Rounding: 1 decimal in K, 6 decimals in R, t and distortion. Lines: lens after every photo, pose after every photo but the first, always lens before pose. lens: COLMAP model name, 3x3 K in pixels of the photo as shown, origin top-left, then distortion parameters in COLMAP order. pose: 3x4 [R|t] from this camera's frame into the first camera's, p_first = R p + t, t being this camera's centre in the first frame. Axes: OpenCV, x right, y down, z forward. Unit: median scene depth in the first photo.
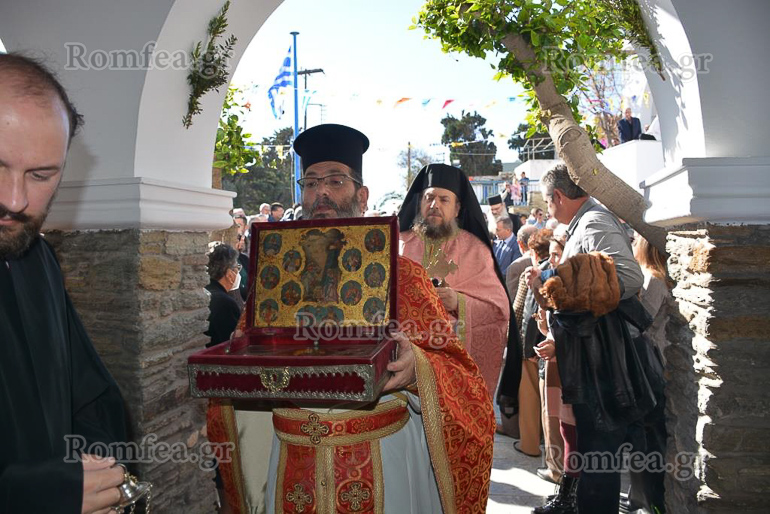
lens RADIAL K [[603.7, 0, 385.0], [0, 603.7, 257.0], [0, 0, 1]] dist [-0.152937, 0.109136]
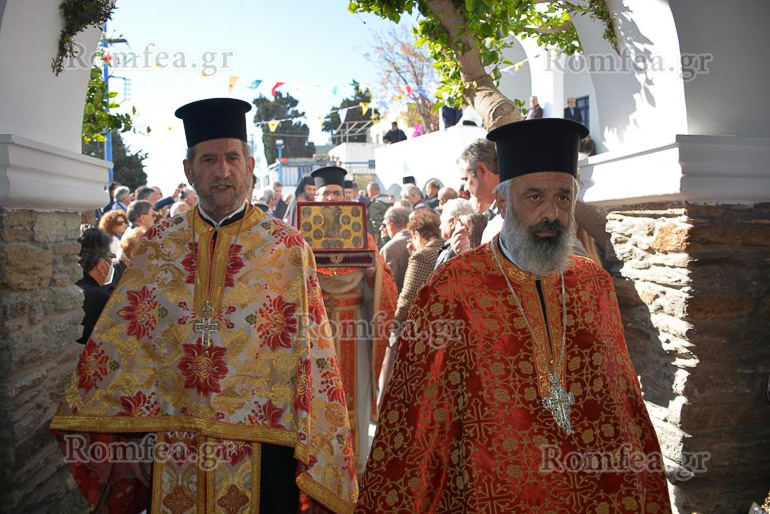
lens RADIAL K [[603.7, 0, 385.0], [0, 603.7, 257.0], [0, 0, 1]] dist [-0.152937, 0.109136]
pose [[0.948658, -0.021364, 0.315582, -0.184344], [0.012451, 0.999465, 0.030231, -0.001375], [-0.316059, -0.024750, 0.948417, 0.166855]]
